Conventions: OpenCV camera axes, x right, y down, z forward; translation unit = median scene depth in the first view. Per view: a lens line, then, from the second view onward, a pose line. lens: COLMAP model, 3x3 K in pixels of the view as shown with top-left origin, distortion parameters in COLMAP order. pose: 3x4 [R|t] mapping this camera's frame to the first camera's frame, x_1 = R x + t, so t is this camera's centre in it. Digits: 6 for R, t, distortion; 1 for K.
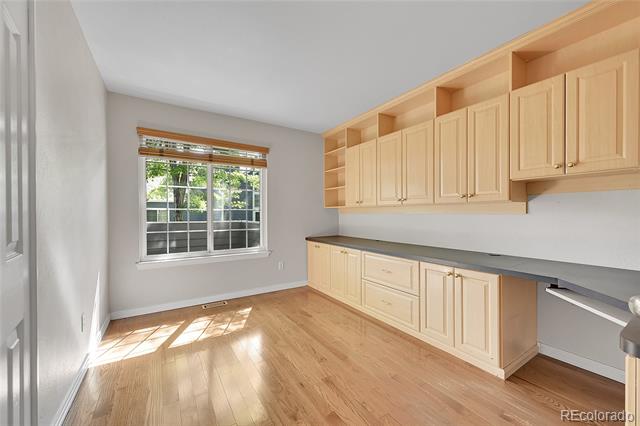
lens RADIAL K [[253.8, 0, 320.1], [0, 253.8, 213.1], [0, 0, 1]] dist [-0.001694, 0.000039]
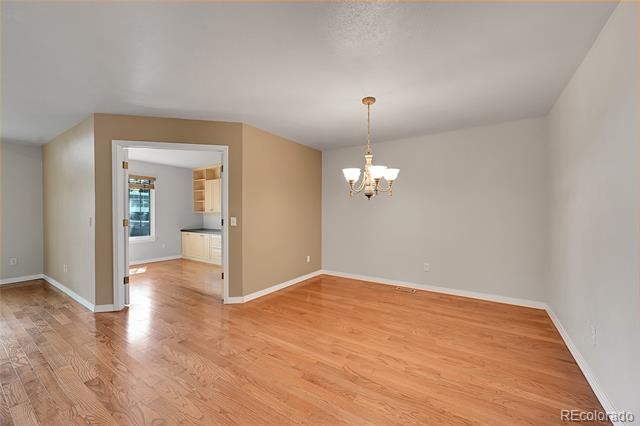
lens RADIAL K [[253.8, 0, 322.0], [0, 253.8, 214.6], [0, 0, 1]] dist [-0.001694, 0.000039]
pose [[0.917150, -0.003693, 0.398525, 0.157064], [-0.001639, 0.999914, 0.013039, -0.035249], [-0.398539, -0.012612, 0.917065, -1.115157]]
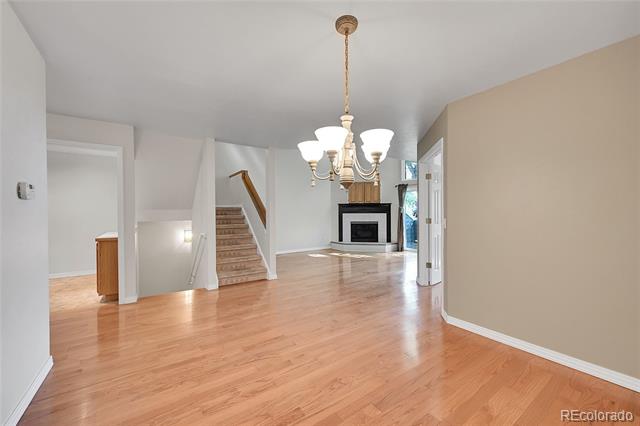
lens RADIAL K [[253.8, 0, 317.8], [0, 253.8, 213.5], [0, 0, 1]] dist [-0.001694, 0.000039]
pose [[0.018089, 0.002680, -0.999833, 1.108577], [0.007954, 0.999964, 0.002824, -0.033496], [0.999805, -0.008004, 0.018067, -0.487857]]
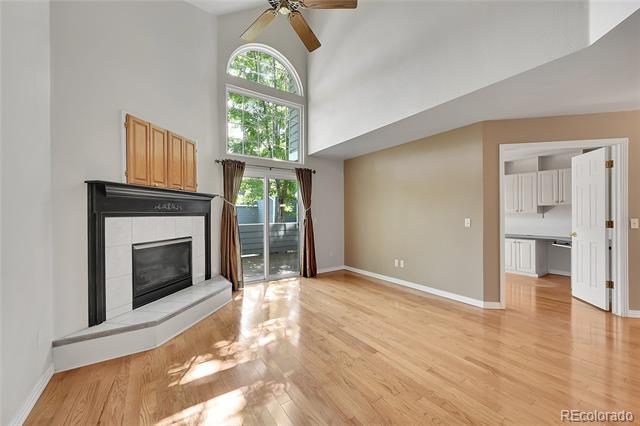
lens RADIAL K [[253.8, 0, 323.0], [0, 253.8, 212.5], [0, 0, 1]] dist [-0.001694, 0.000039]
pose [[0.999779, -0.004094, 0.020637, -0.878518], [0.004202, 0.999978, -0.005180, -0.032164], [-0.020615, 0.005266, 0.999774, -0.906647]]
